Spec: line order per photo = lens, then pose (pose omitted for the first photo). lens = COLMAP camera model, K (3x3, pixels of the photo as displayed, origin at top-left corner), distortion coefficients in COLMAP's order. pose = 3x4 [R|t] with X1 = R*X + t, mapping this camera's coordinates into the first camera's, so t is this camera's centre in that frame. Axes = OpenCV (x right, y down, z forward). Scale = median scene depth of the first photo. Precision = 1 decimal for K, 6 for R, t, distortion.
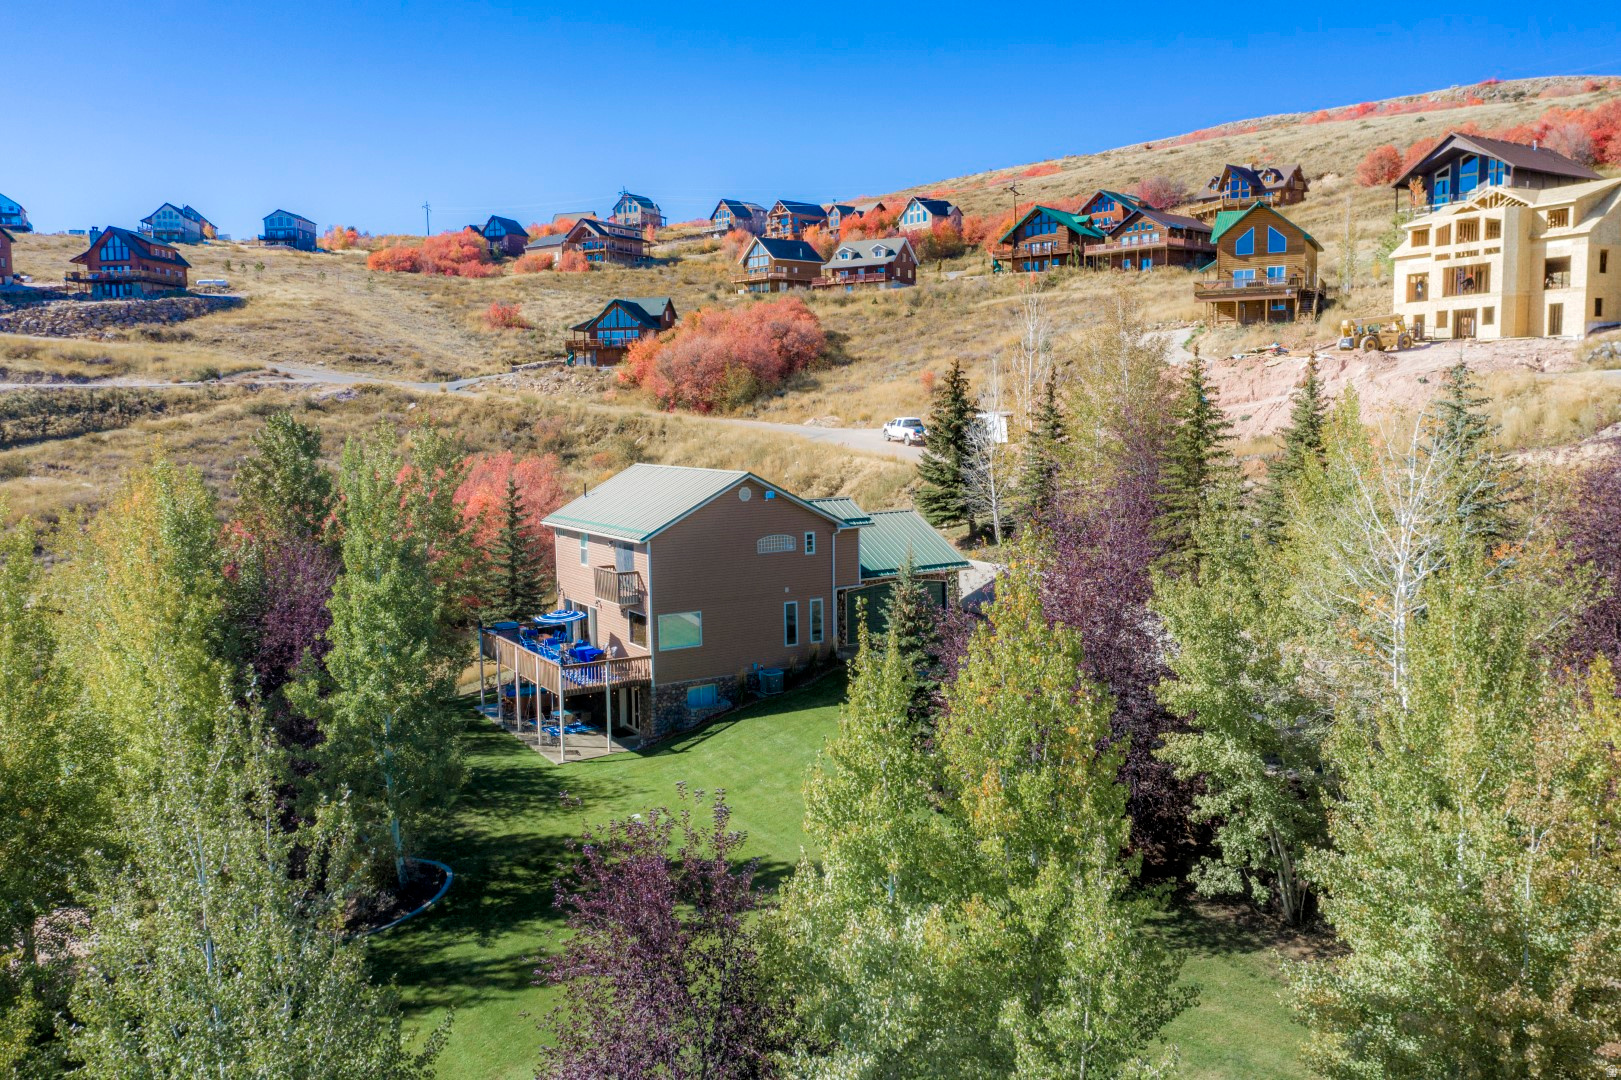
lens RADIAL K [[1281.3, 0, 806.7], [0, 1281.3, 537.0], [0, 0, 1]] dist [-0.009003, 0.006805]
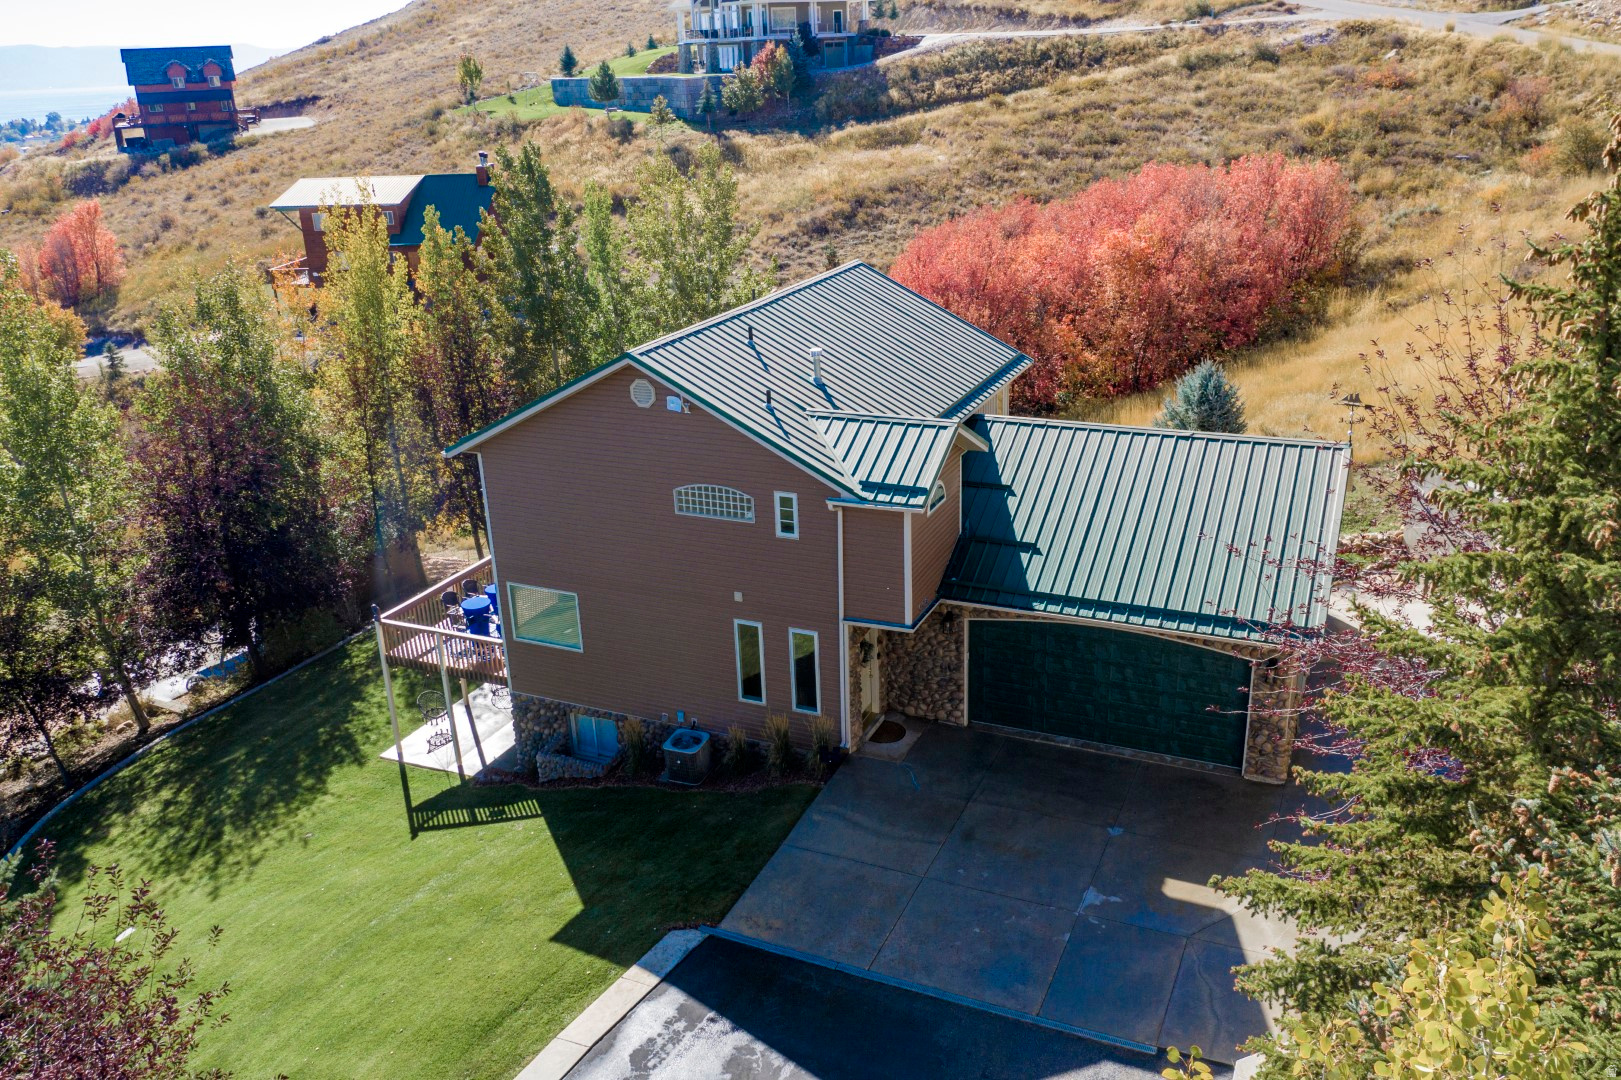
lens RADIAL K [[1281.3, 0, 806.7], [0, 1281.3, 537.0], [0, 0, 1]] dist [-0.009003, 0.006805]
pose [[0.565927, 0.287163, -0.772829, 0.133576], [-0.054042, 0.948286, 0.312784, -0.048446], [0.822682, -0.135248, 0.552179, 0.274116]]
